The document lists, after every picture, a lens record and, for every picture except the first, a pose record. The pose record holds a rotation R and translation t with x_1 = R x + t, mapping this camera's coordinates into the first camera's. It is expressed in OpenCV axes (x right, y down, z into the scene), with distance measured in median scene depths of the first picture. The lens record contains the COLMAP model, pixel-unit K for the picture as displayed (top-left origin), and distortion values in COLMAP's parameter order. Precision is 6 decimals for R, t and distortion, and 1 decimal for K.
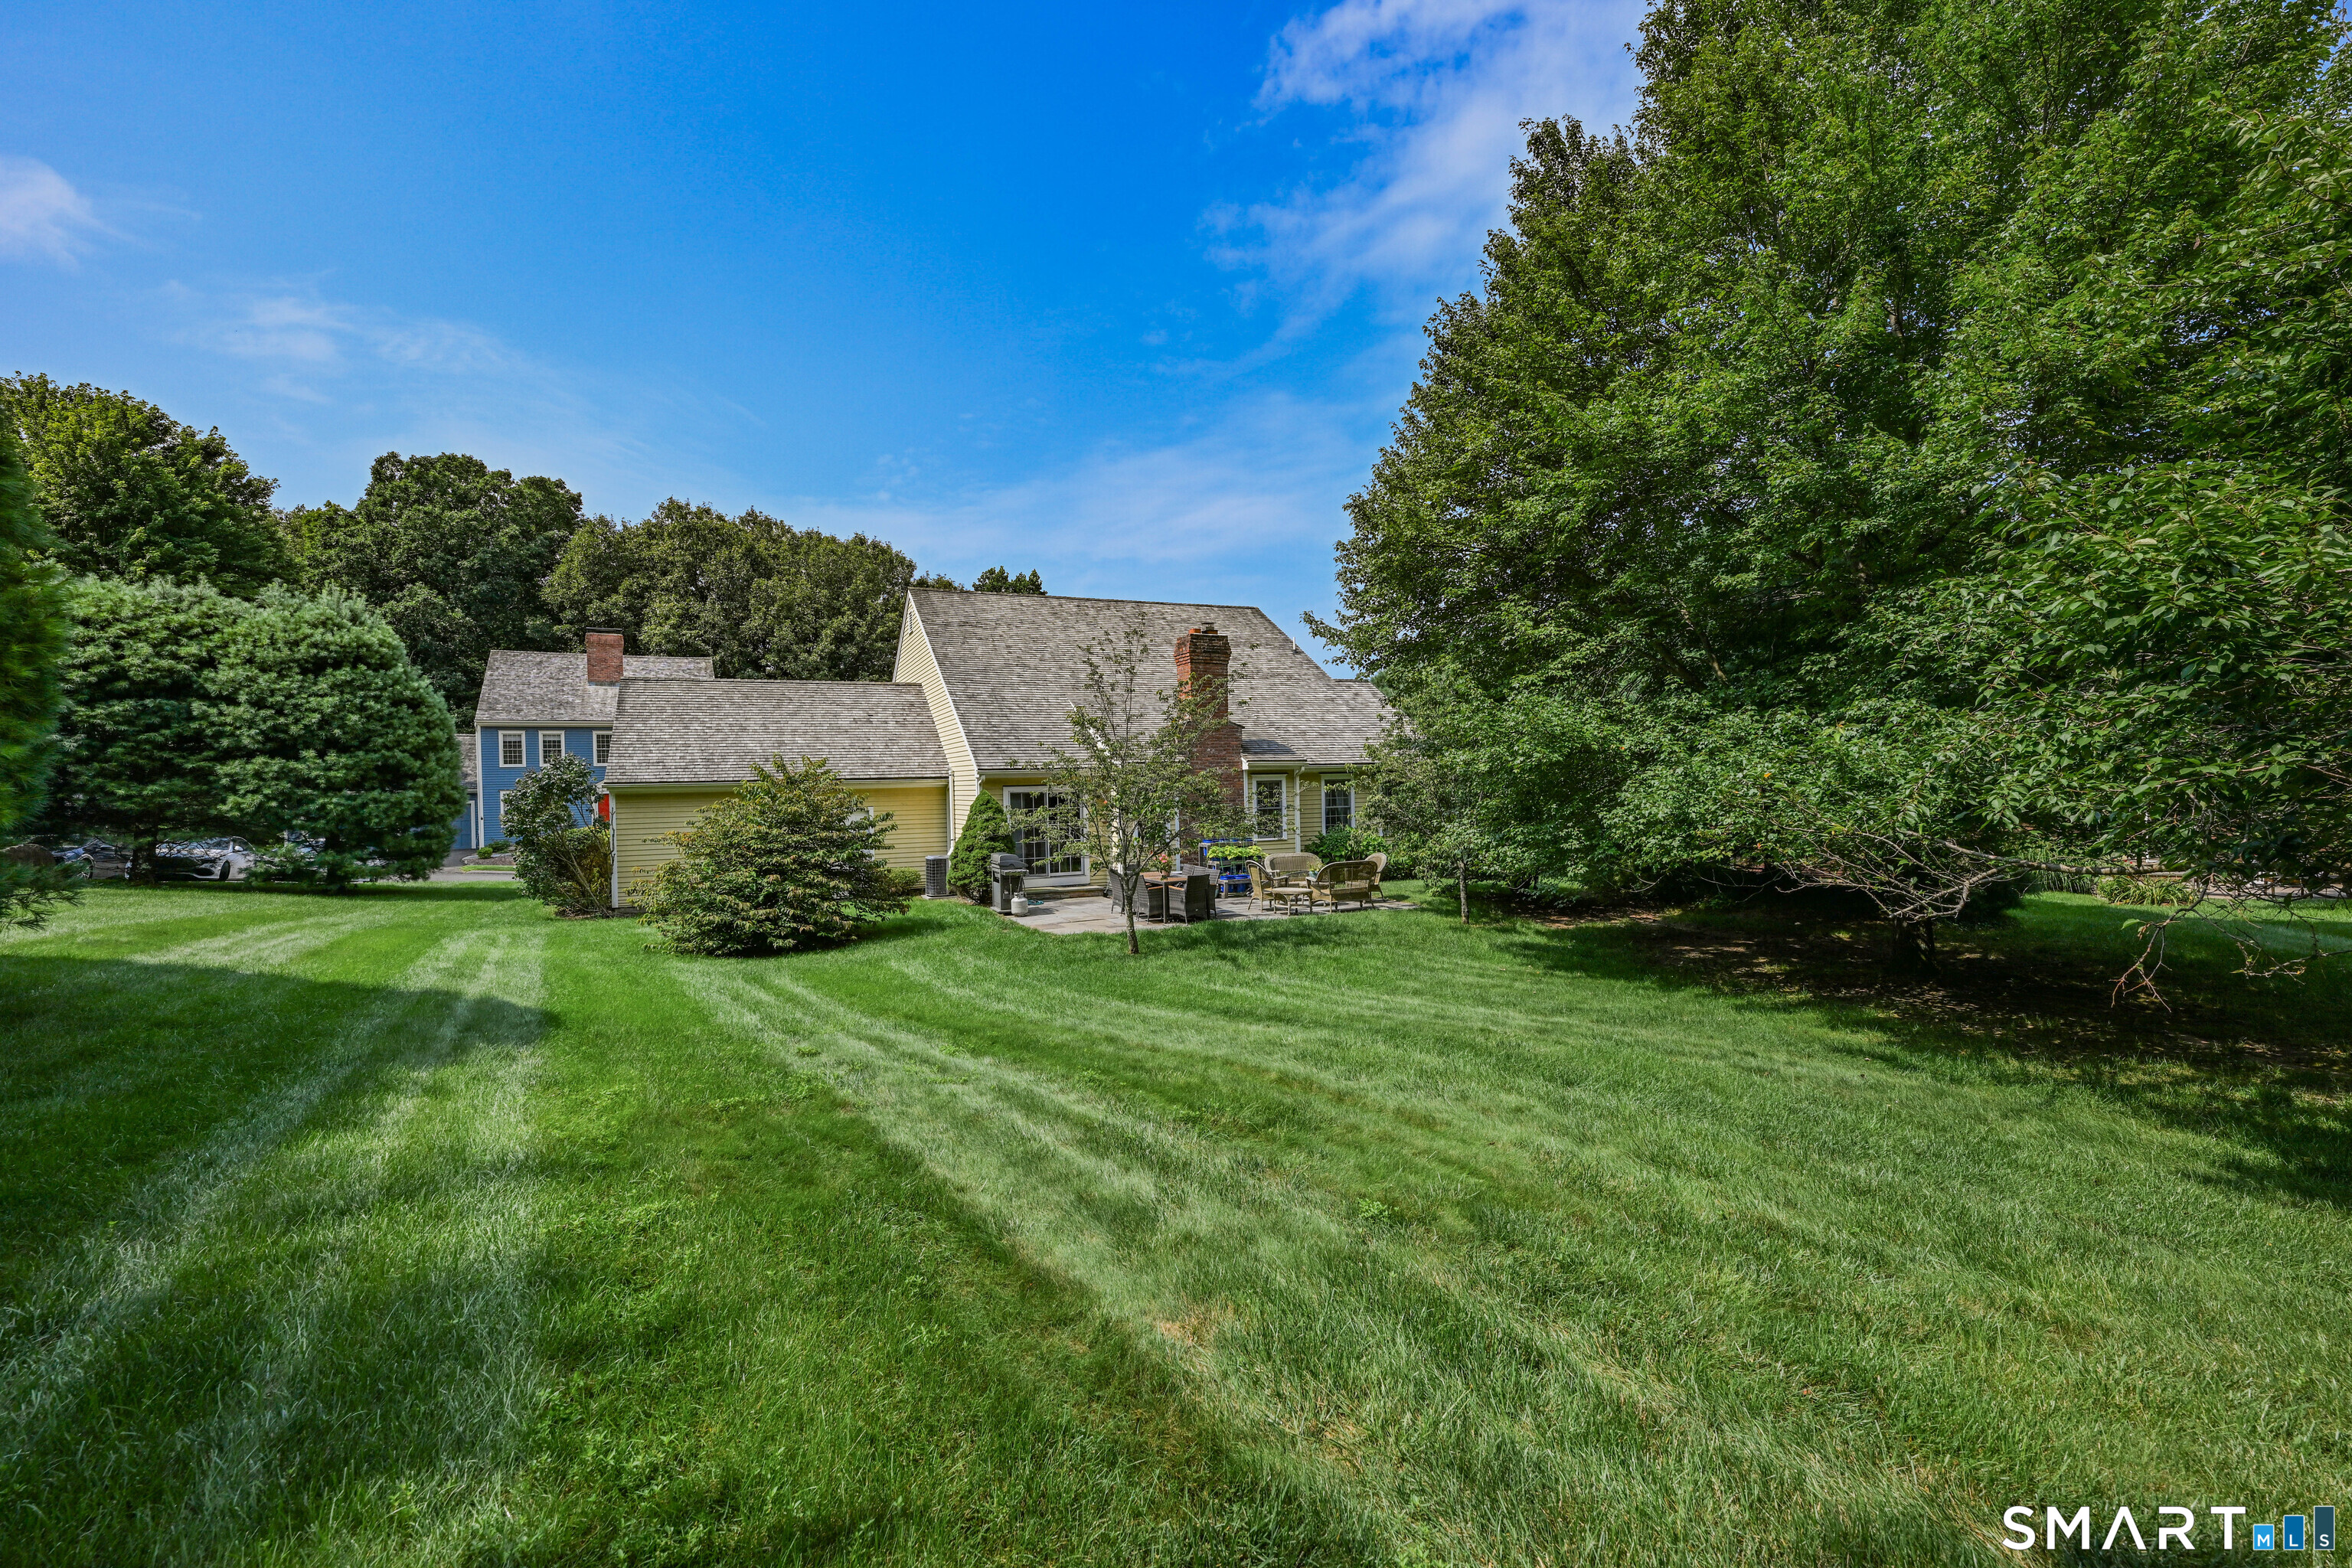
lens RADIAL K [[994.9, 0, 1182.9], [0, 994.9, 784.8], [0, 0, 1]] dist [-0.001123, 0.000144]
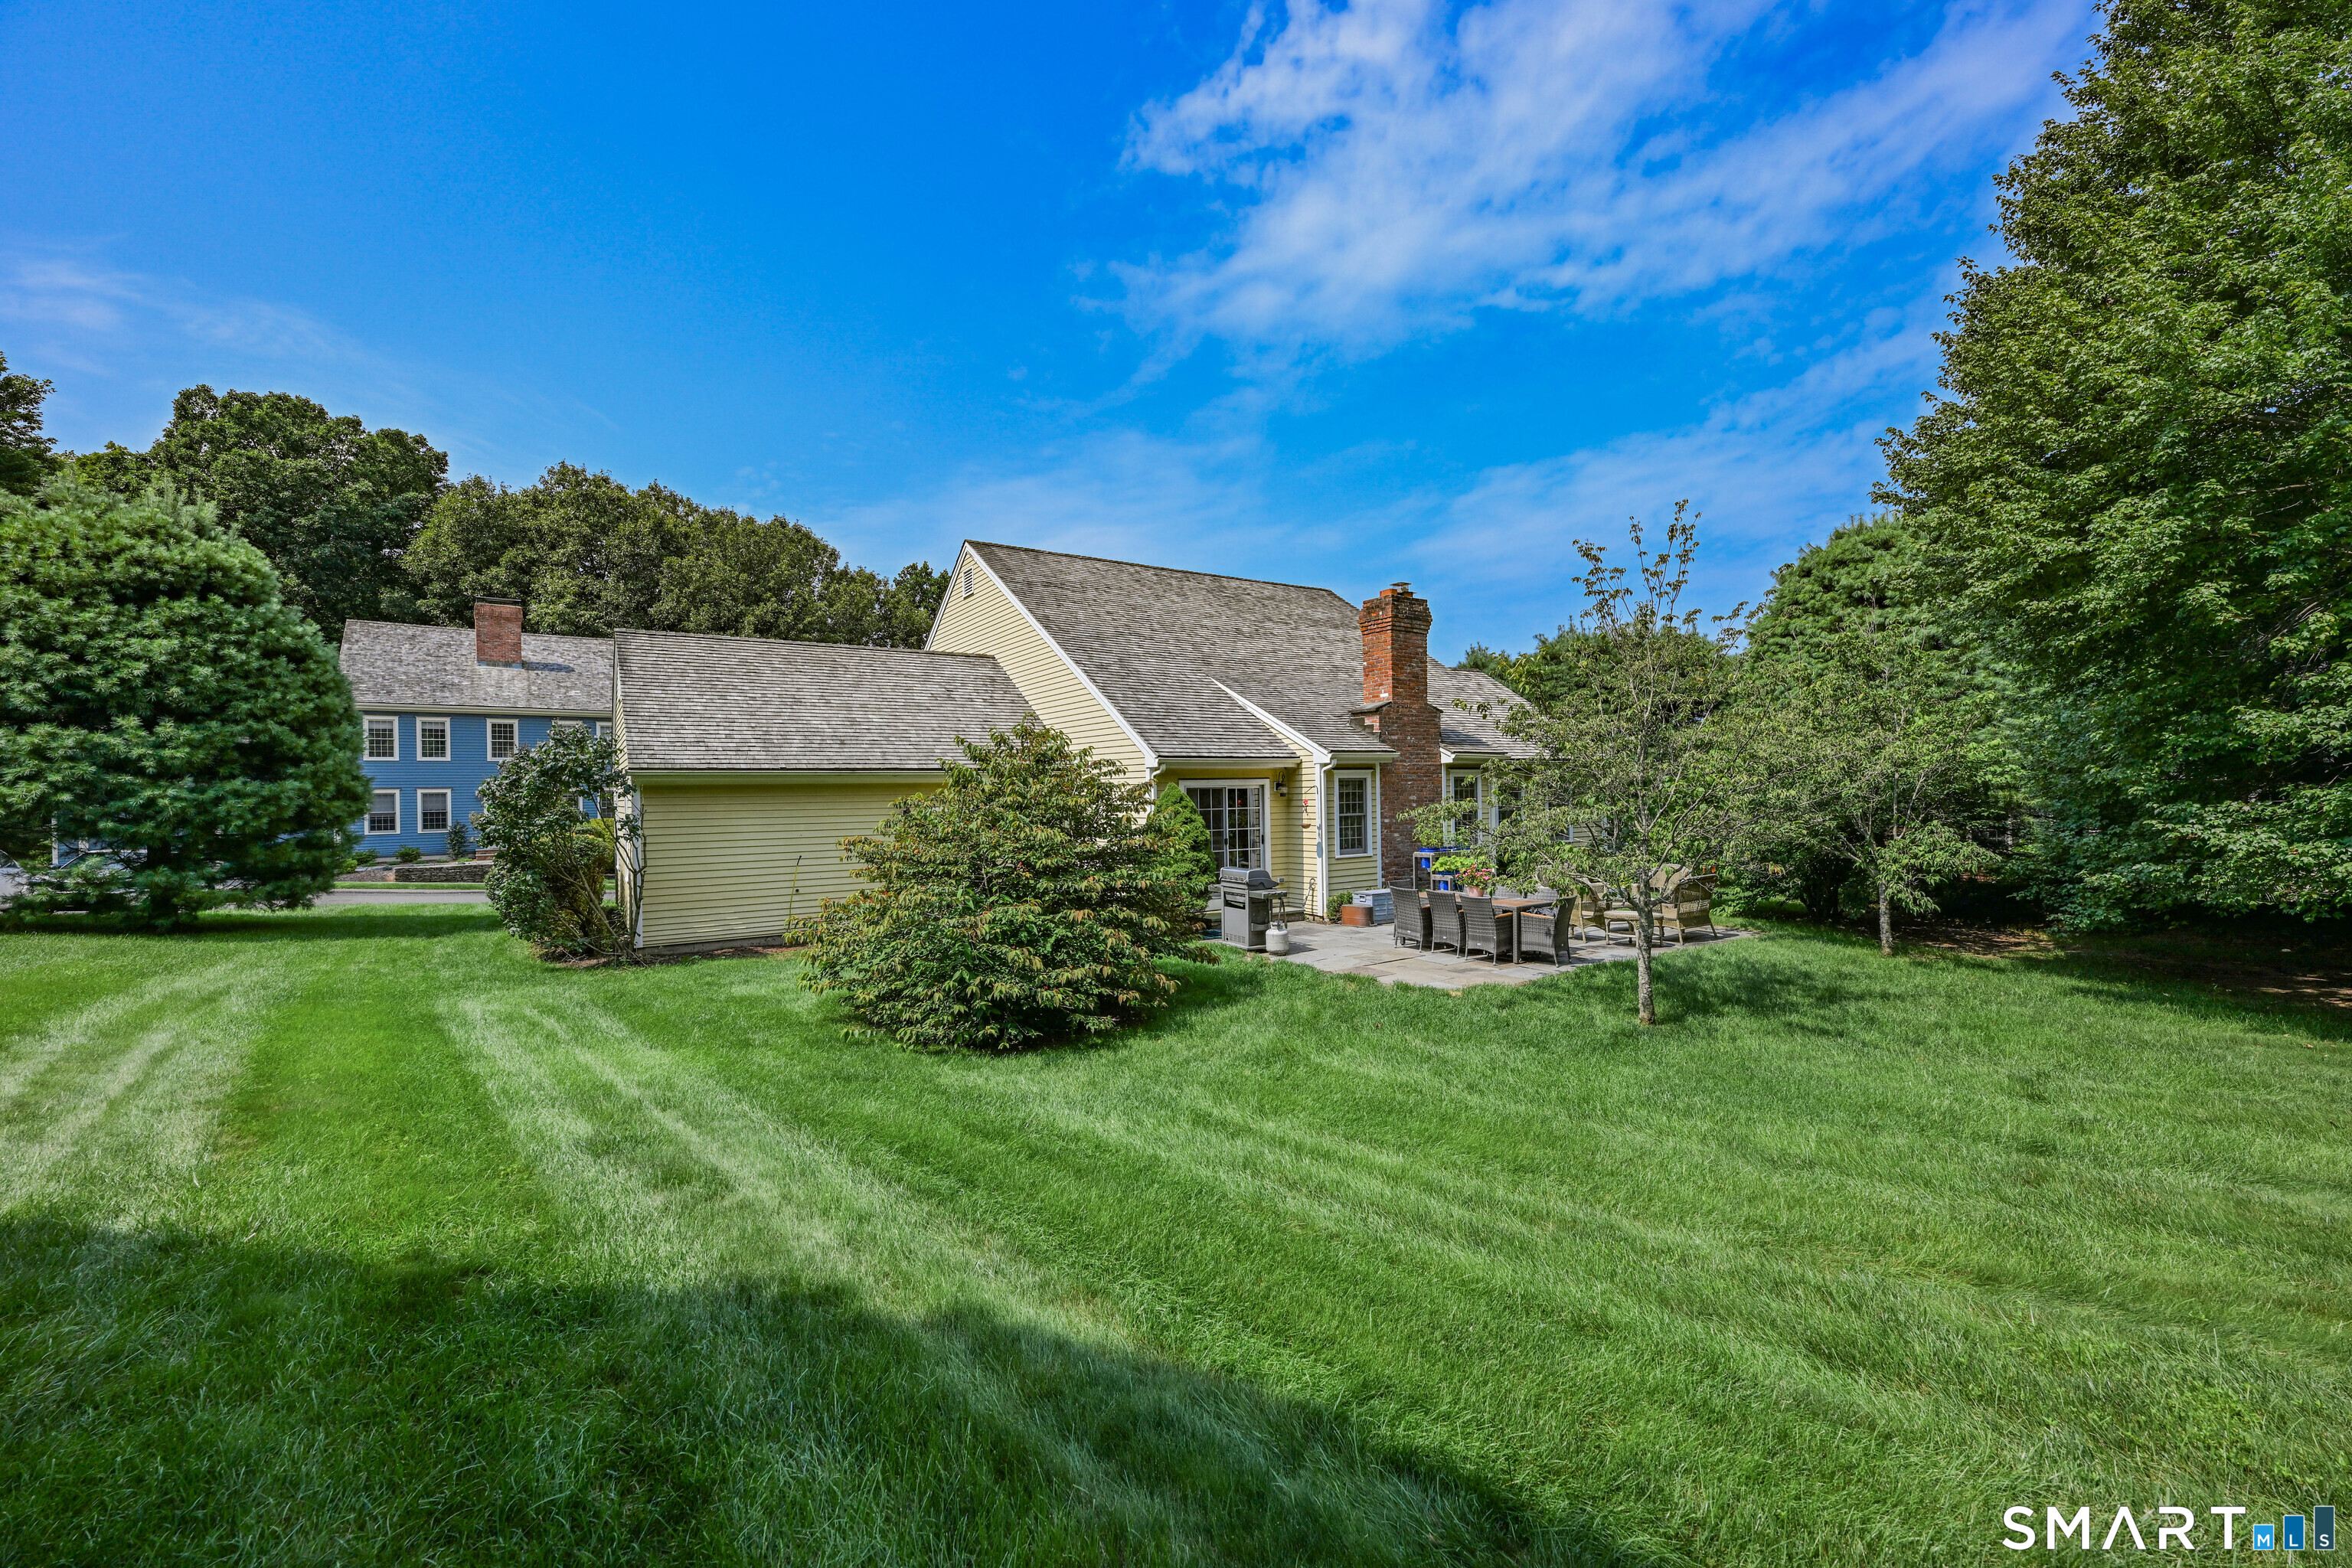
lens RADIAL K [[932.8, 0, 1176.1], [0, 932.8, 788.2], [0, 0, 1]] dist [0.000190, -0.000408]
pose [[0.988184, 0.007254, 0.153104, -0.272715], [-0.006093, 0.999949, -0.008050, 0.013211], [-0.153154, 0.007022, 0.988177, 0.268385]]
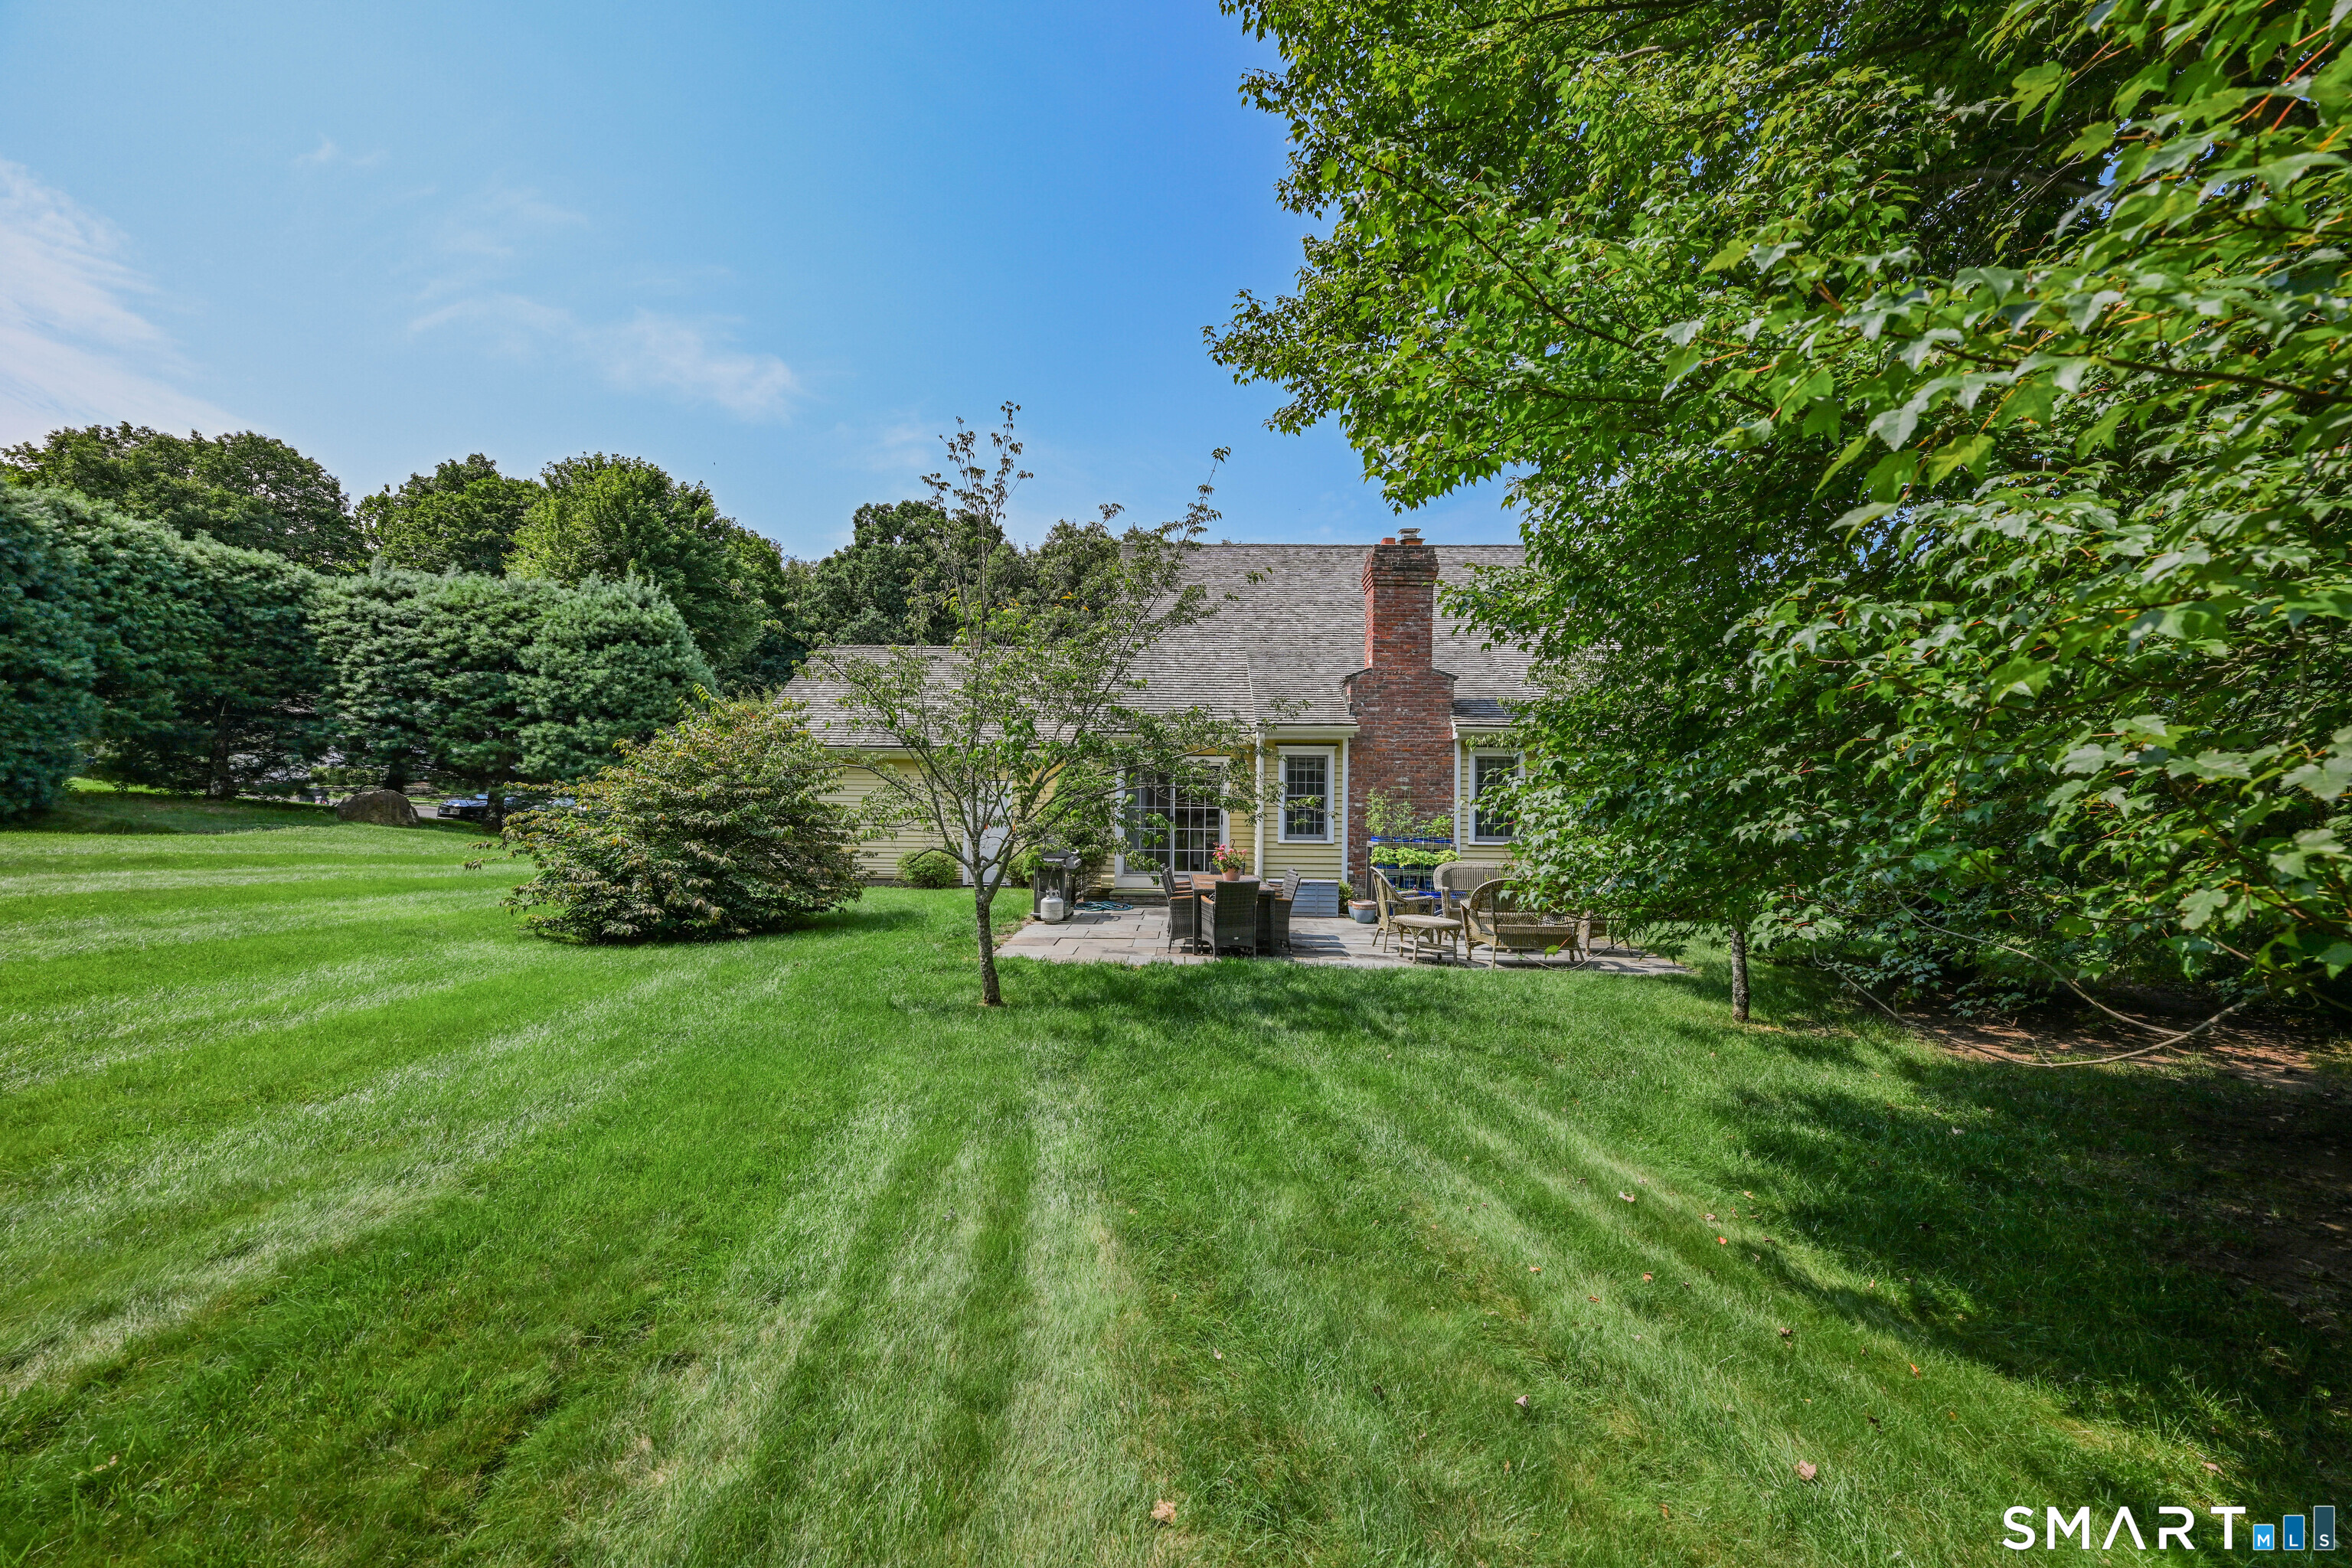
lens RADIAL K [[932.8, 0, 1176.1], [0, 932.8, 788.2], [0, 0, 1]] dist [0.000190, -0.000408]
pose [[0.899367, 0.027328, -0.436340, 0.169080], [-0.031932, 0.999485, -0.003221, 0.026405], [0.436027, 0.016830, 0.899776, 0.339568]]
